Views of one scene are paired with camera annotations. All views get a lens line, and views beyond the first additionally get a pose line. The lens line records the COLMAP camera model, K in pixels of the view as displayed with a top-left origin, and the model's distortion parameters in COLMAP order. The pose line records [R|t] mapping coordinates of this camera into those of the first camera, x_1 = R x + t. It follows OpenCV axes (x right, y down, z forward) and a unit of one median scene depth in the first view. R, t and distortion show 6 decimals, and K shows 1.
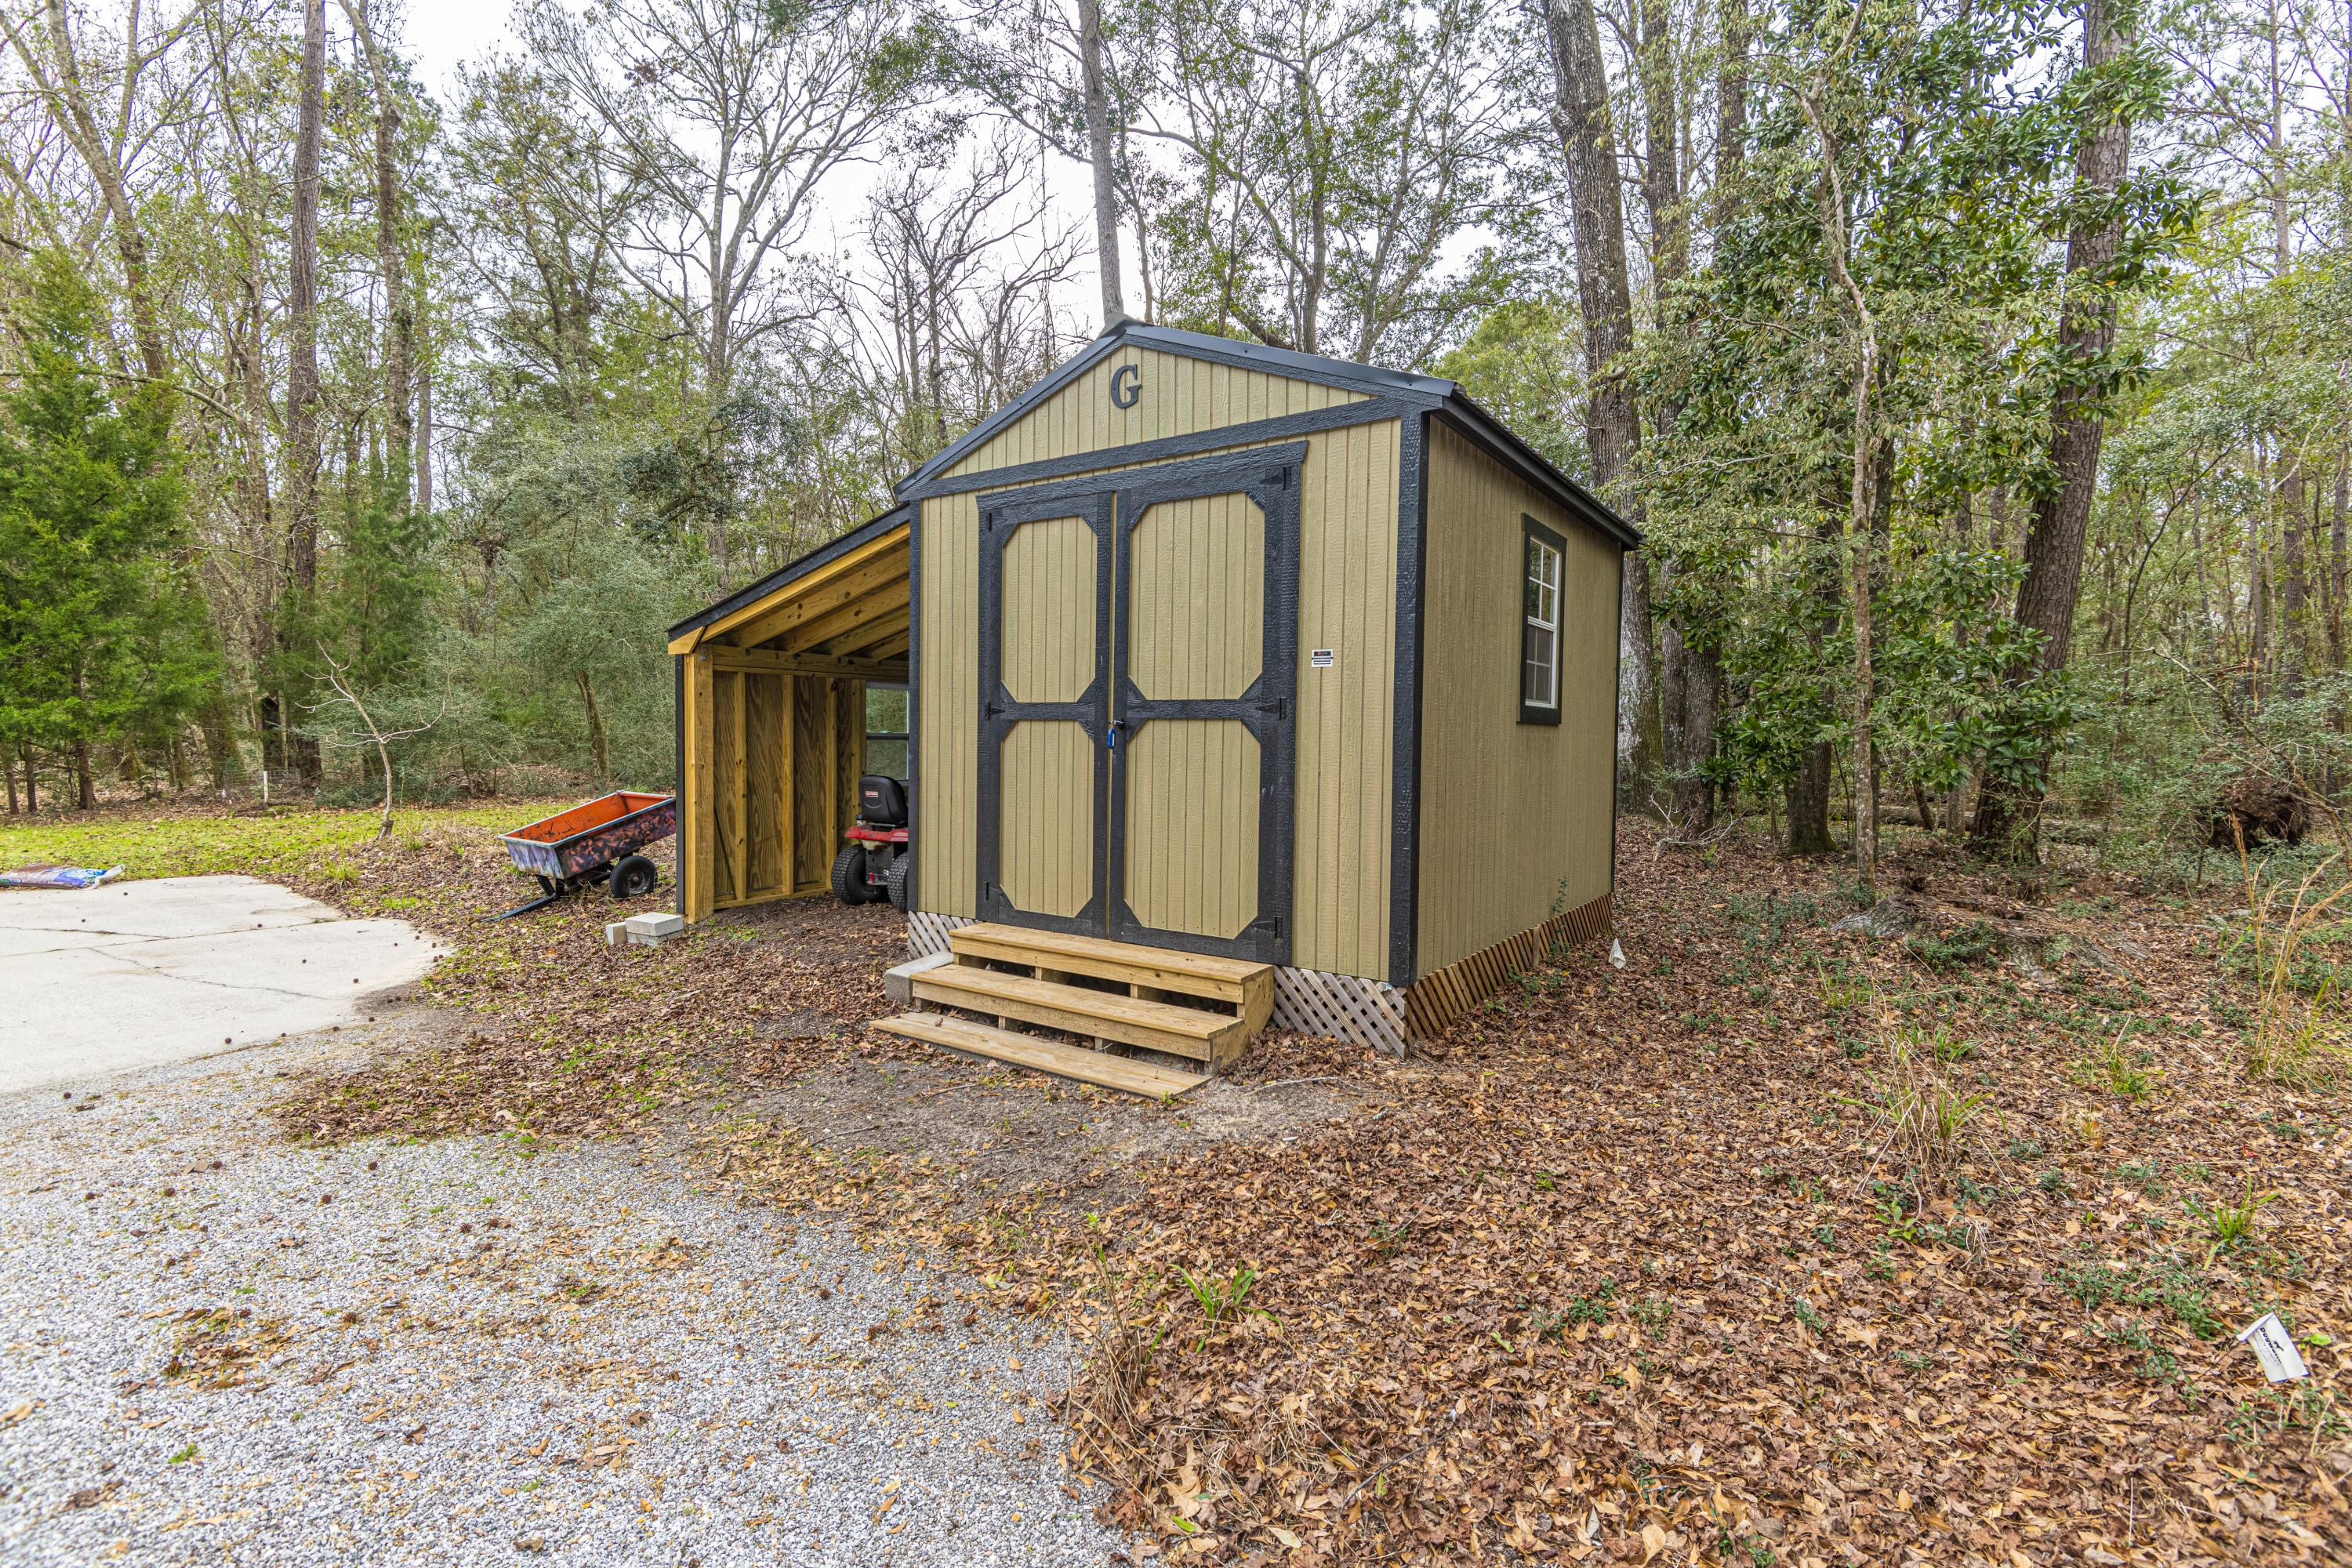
lens RADIAL K [[1065.7, 0, 1177.5], [0, 1065.7, 771.4], [0, 0, 1]] dist [0.019926, -0.017766]
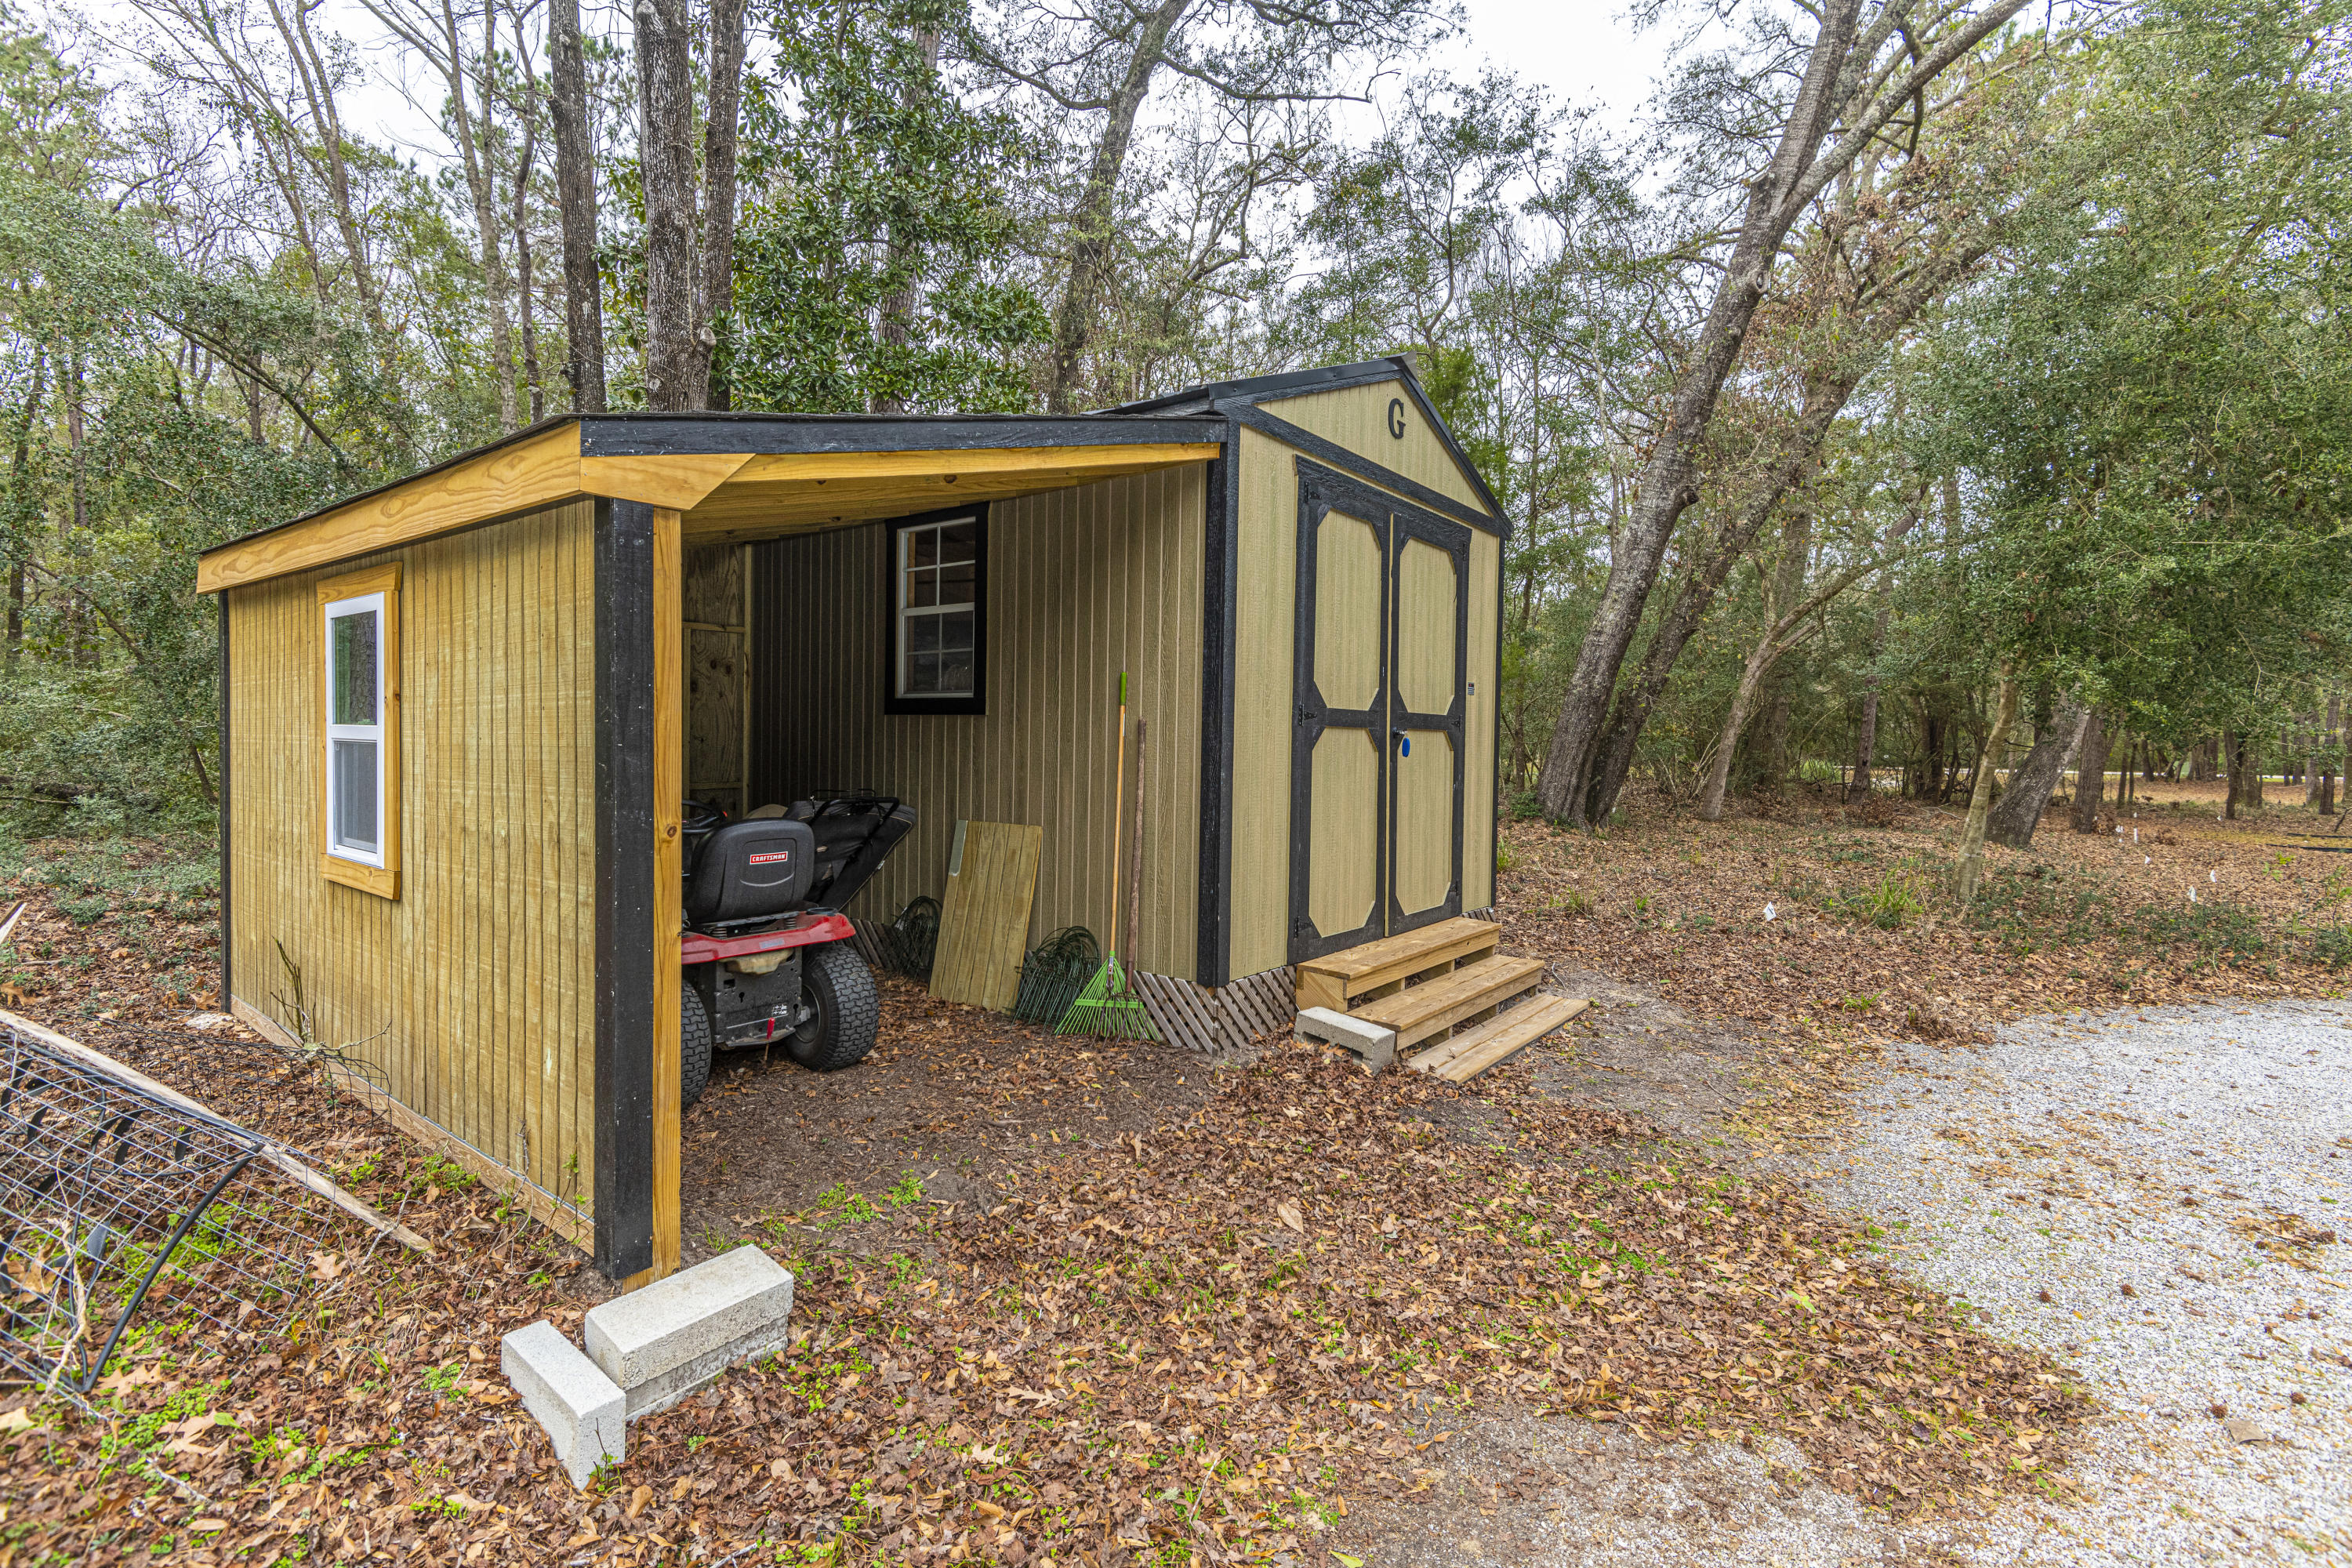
lens RADIAL K [[1065.7, 0, 1190.8], [0, 1065.7, 784.7], [0, 0, 1]] dist [0.019926, -0.017766]
pose [[0.034464, -0.035481, 0.998776, -1.133295], [0.001600, 0.999370, 0.035447, -0.032367], [-0.999405, 0.000377, 0.034499, 1.170212]]
